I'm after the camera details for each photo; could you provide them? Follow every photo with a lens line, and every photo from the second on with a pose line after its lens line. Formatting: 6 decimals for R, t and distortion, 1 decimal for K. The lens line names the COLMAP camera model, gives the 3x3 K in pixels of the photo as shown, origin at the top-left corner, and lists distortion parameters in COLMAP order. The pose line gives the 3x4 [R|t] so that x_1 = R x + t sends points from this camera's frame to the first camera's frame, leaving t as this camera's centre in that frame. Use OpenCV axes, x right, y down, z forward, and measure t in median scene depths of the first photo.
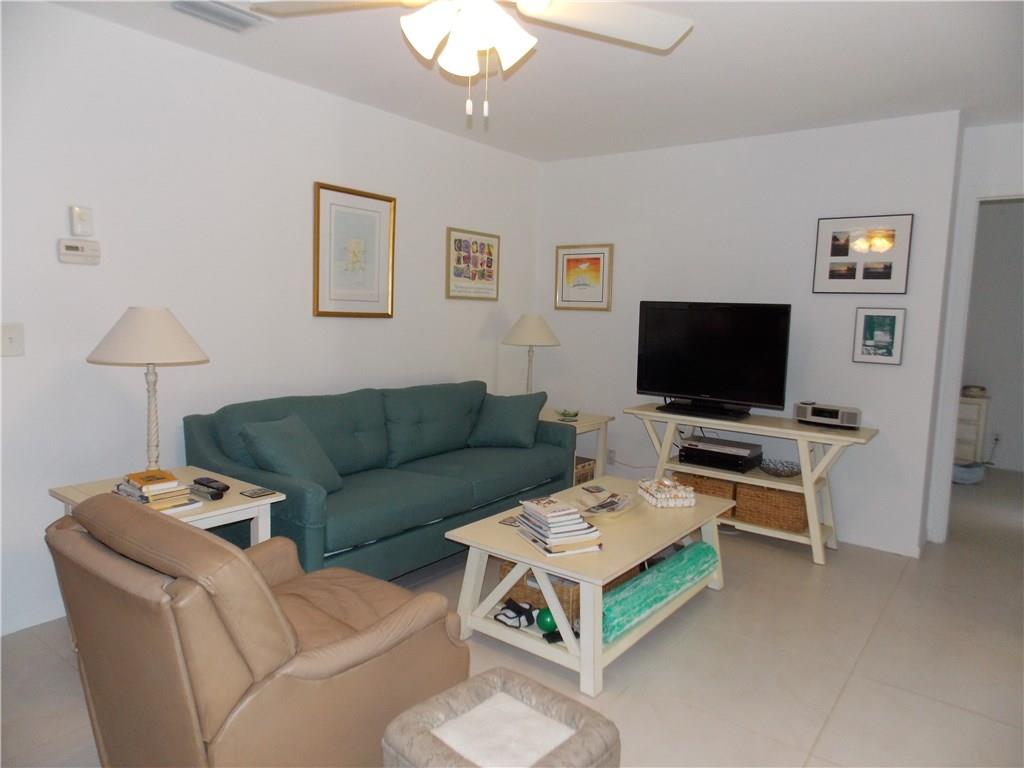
lens RADIAL K [[682.4, 0, 516.6], [0, 682.4, 381.6], [0, 0, 1]] dist [-0.011219, -0.002105]
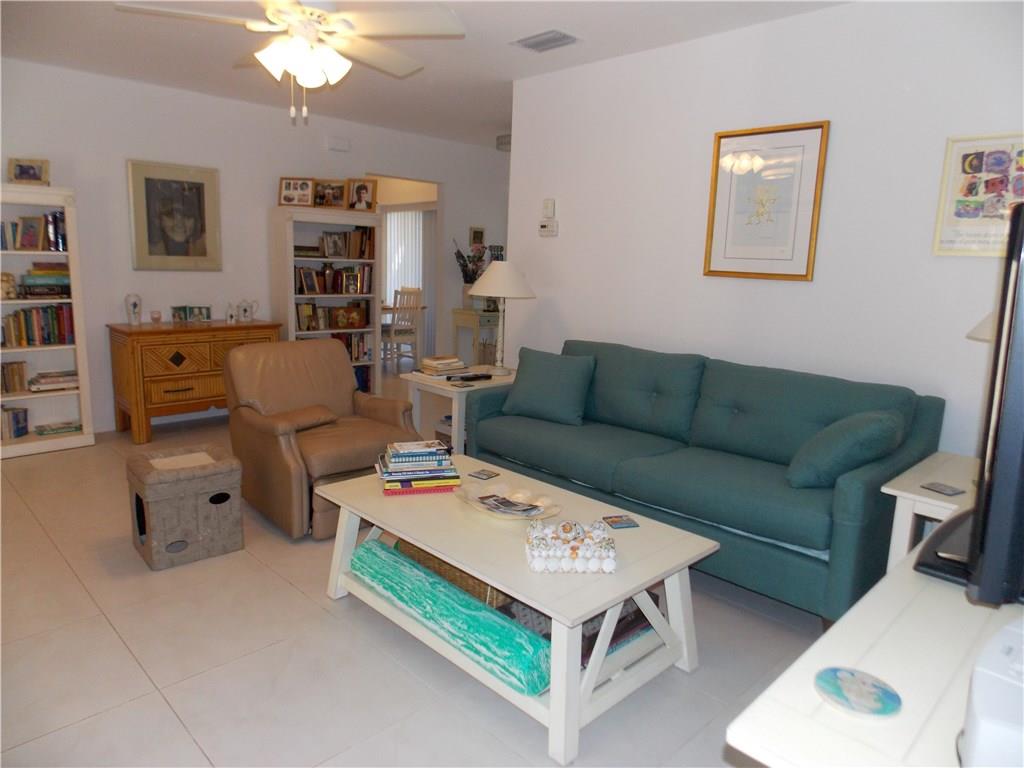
lens RADIAL K [[682.4, 0, 516.6], [0, 682.4, 381.6], [0, 0, 1]] dist [-0.011219, -0.002105]
pose [[-0.149719, 0.140245, -0.978732, 0.724032], [-0.138614, 0.977136, 0.161221, -0.068635], [0.978964, 0.159803, -0.126856, 0.900444]]
